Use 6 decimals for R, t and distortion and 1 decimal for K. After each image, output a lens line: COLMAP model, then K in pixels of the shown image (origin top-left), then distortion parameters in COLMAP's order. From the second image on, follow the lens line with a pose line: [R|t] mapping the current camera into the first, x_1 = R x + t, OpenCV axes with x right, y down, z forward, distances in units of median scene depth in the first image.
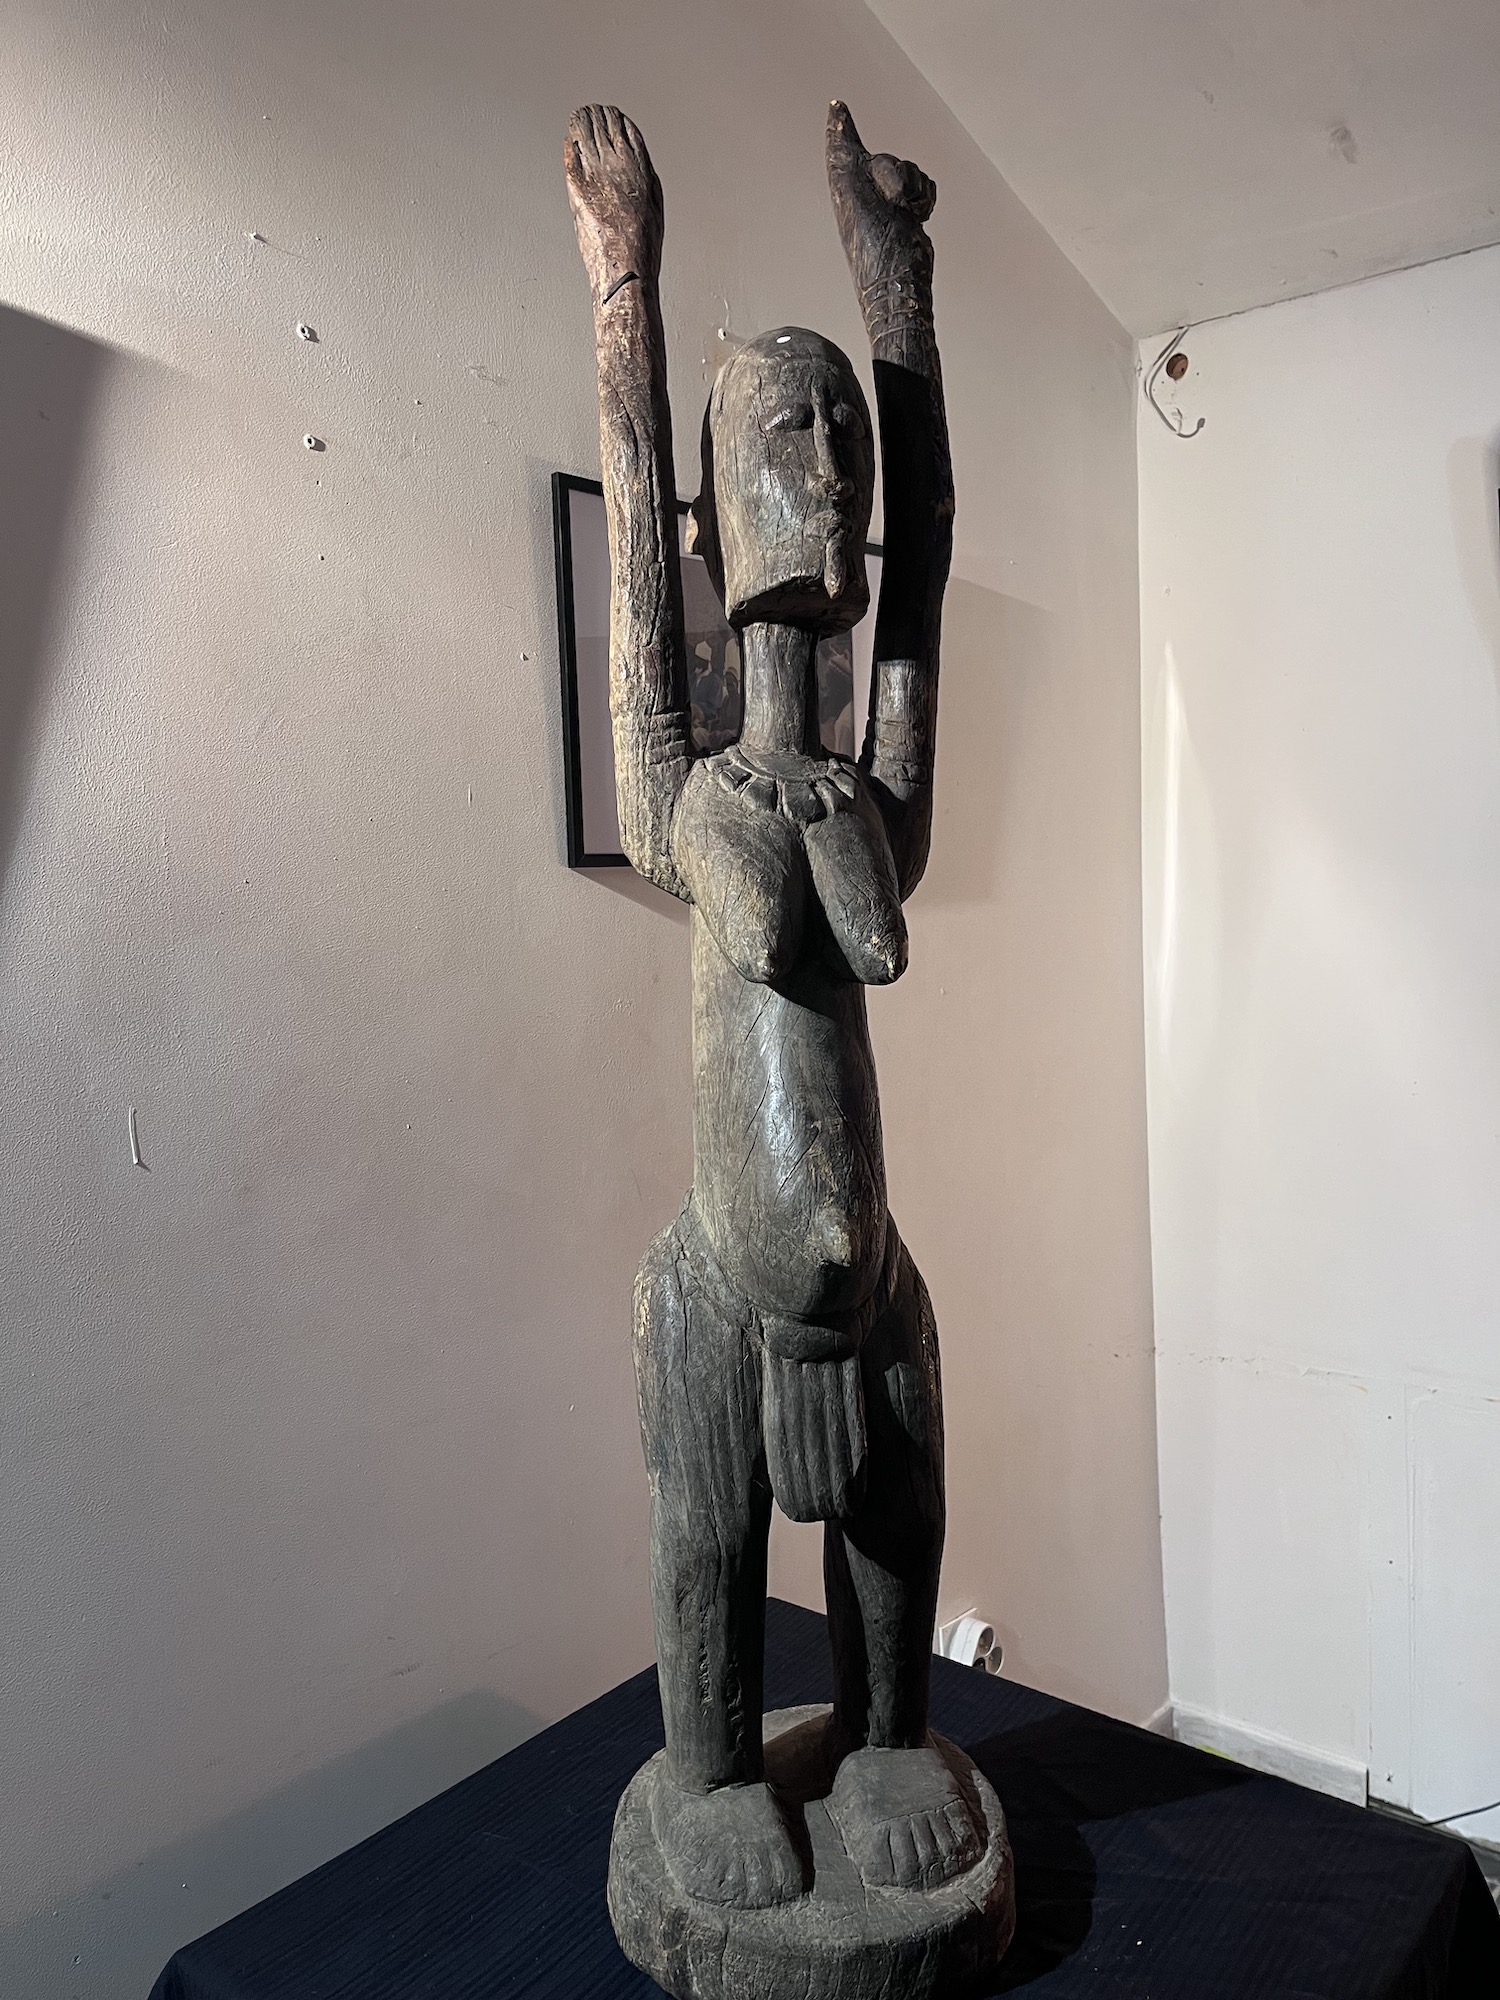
lens RADIAL K [[1520.4, 0, 741.8], [0, 1520.4, 1012.5], [0, 0, 1]] dist [0.061698, -0.094020]
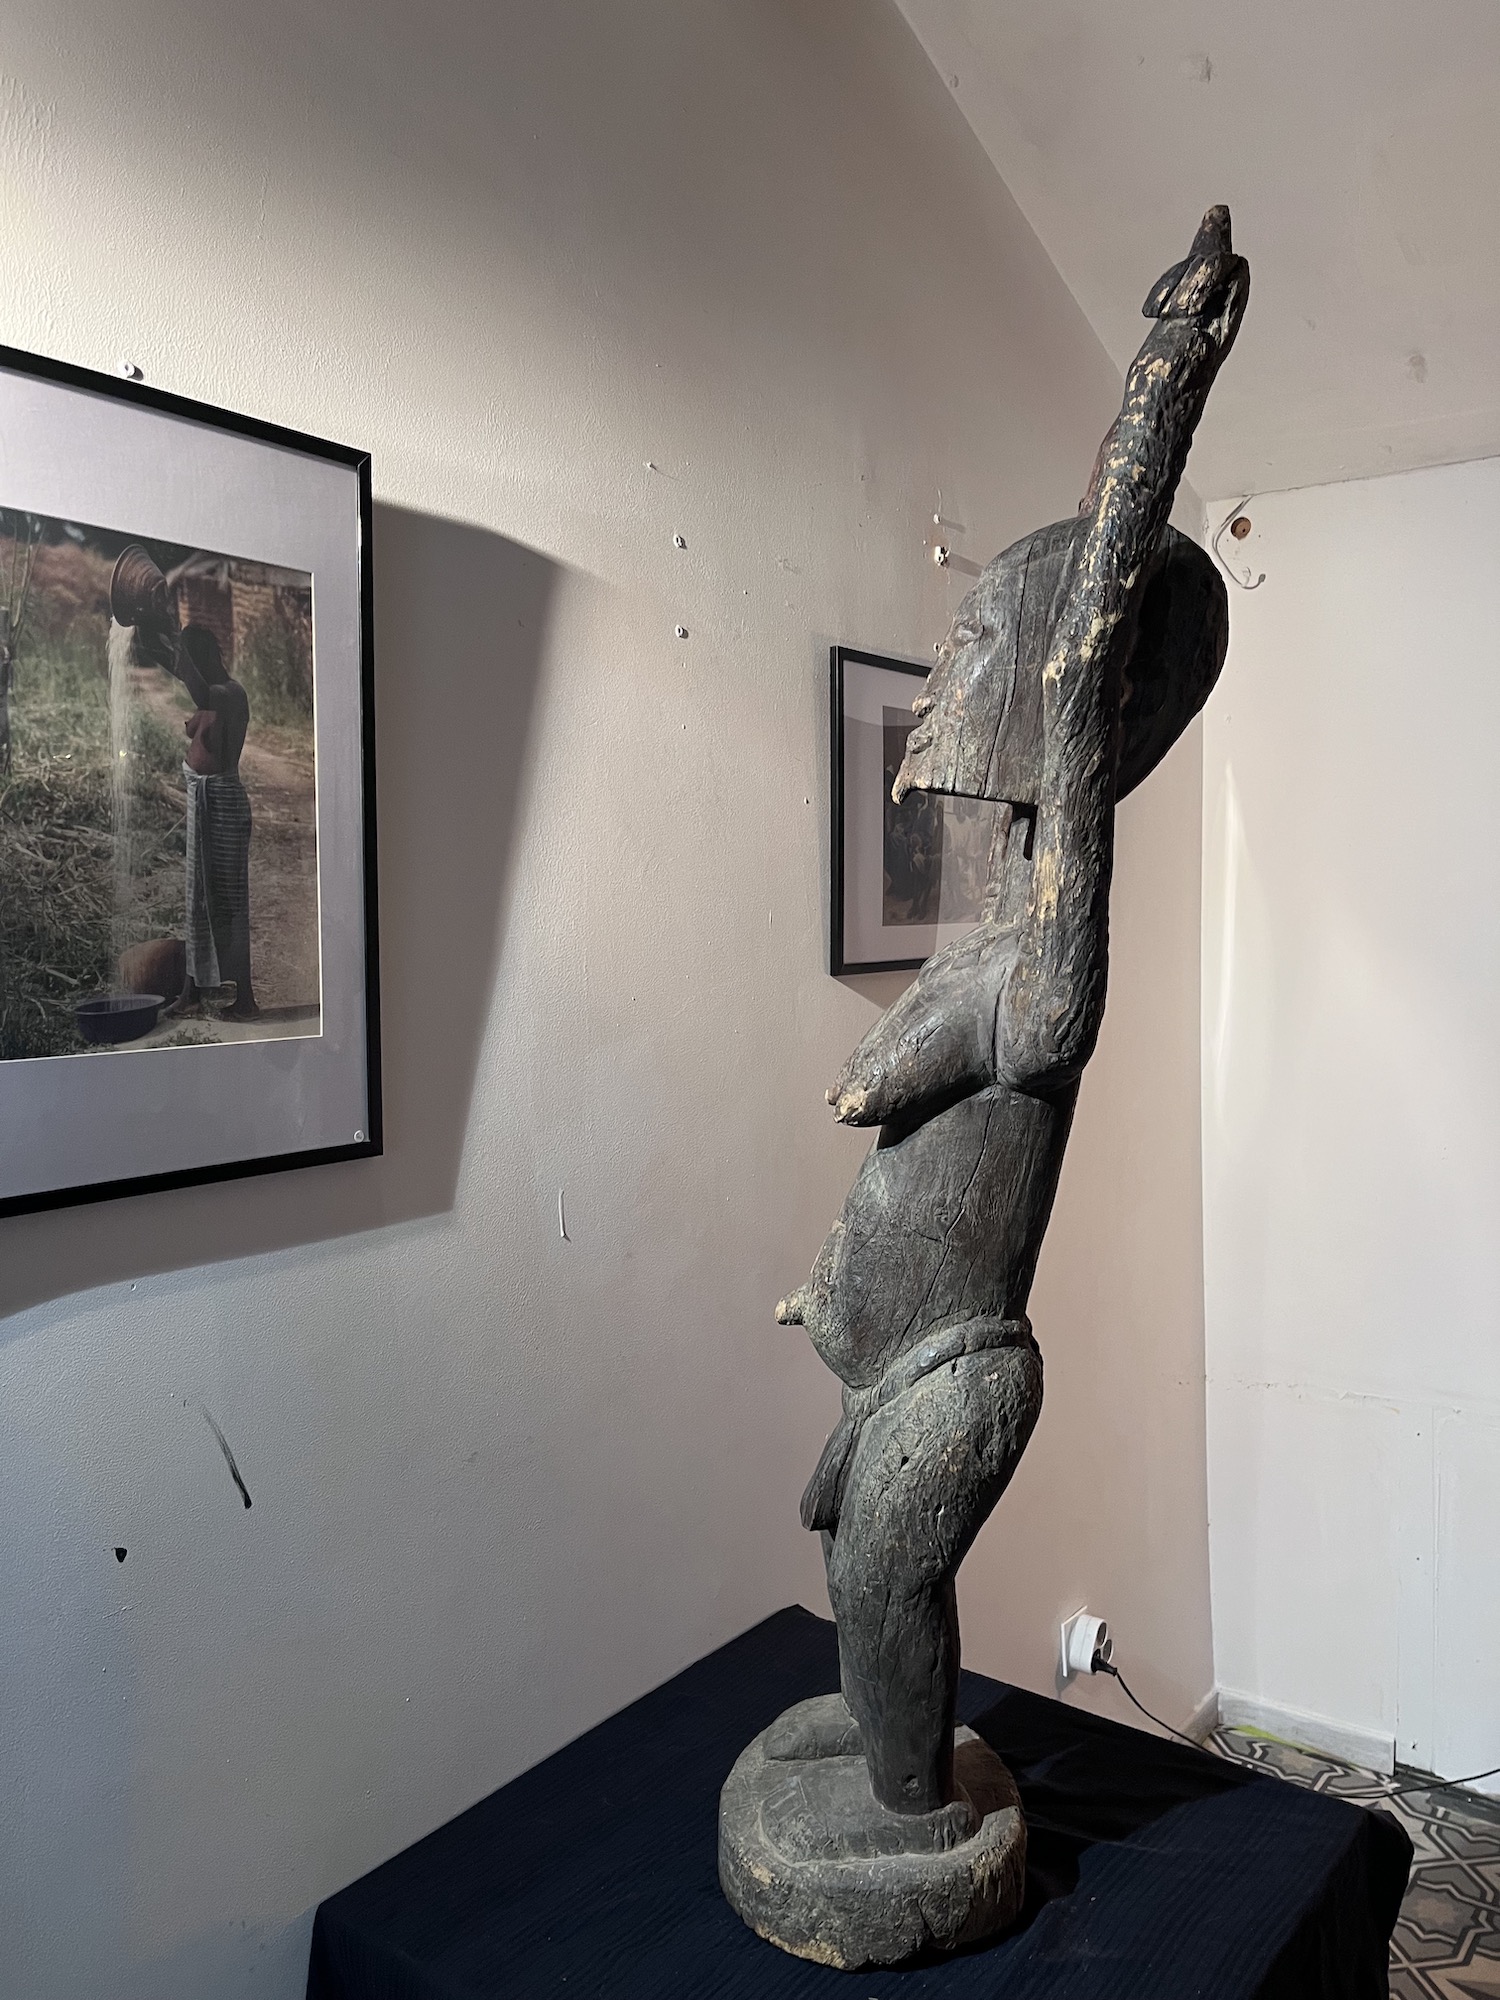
lens RADIAL K [[1520.4, 0, 747.7], [0, 1520.4, 1013.3], [0, 0, 1]] dist [0.061698, -0.094020]
pose [[0.994914, 0.012746, 0.099914, -0.412741], [-0.011241, 0.999815, -0.015612, -0.065150], [-0.100094, 0.014409, 0.994874, -0.231490]]
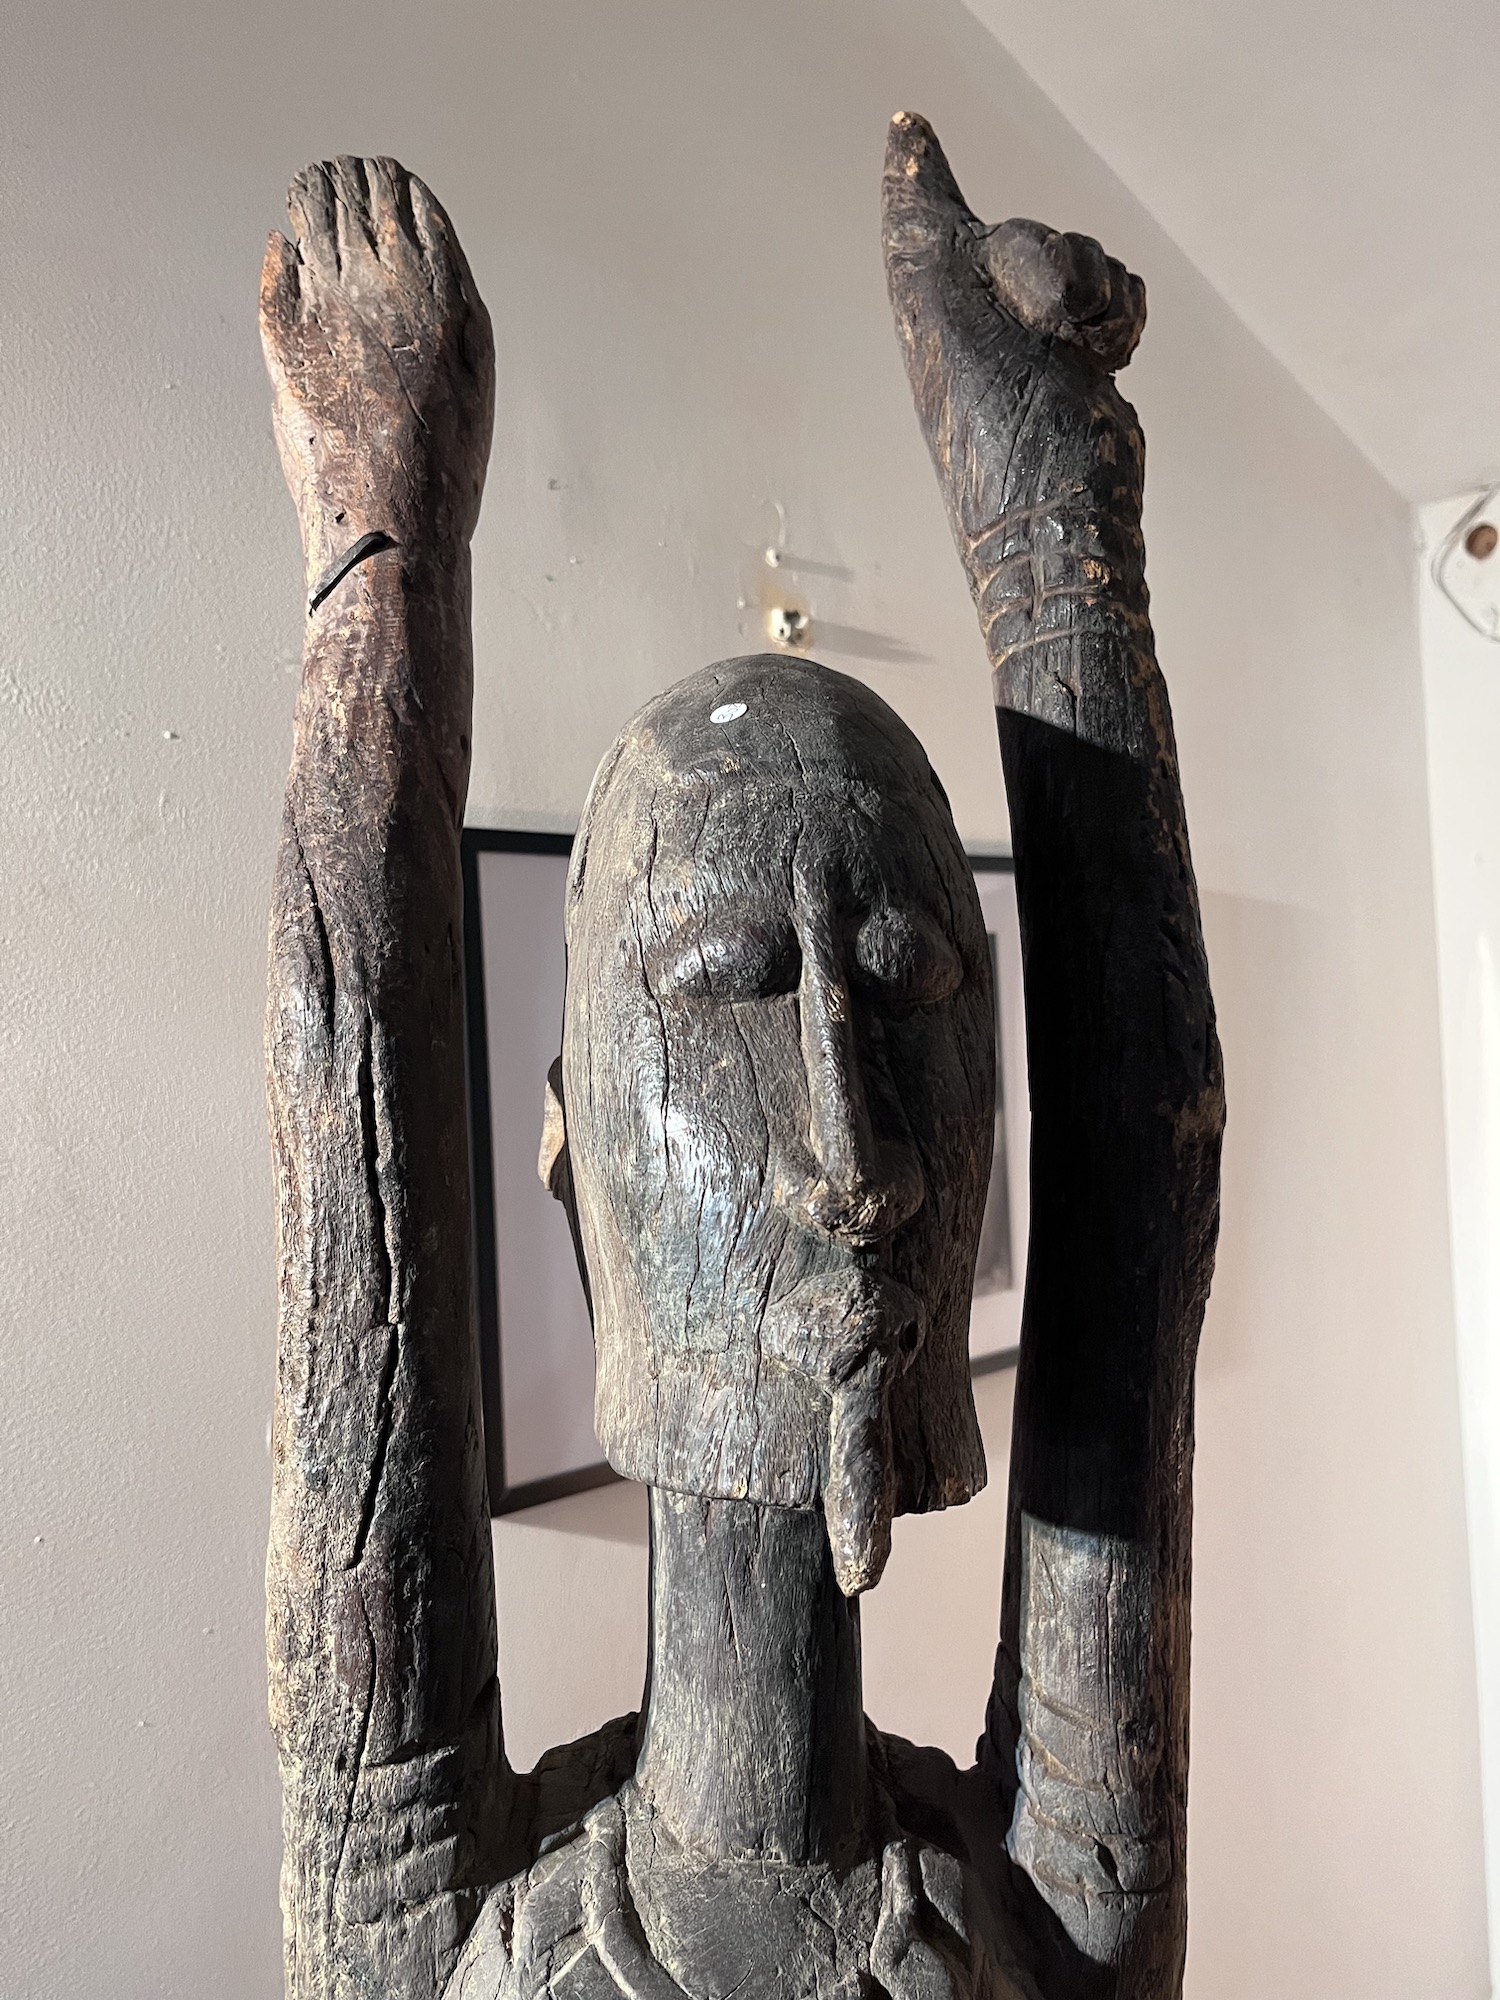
lens RADIAL K [[1520.4, 0, 747.4], [0, 1520.4, 1000.7], [0, 0, 1]] dist [0.061698, -0.094020]
pose [[0.993521, -0.011979, -0.113013, 0.067272], [0.001952, 0.996082, -0.088417, -0.324660], [0.113629, 0.087623, 0.989652, 0.624183]]
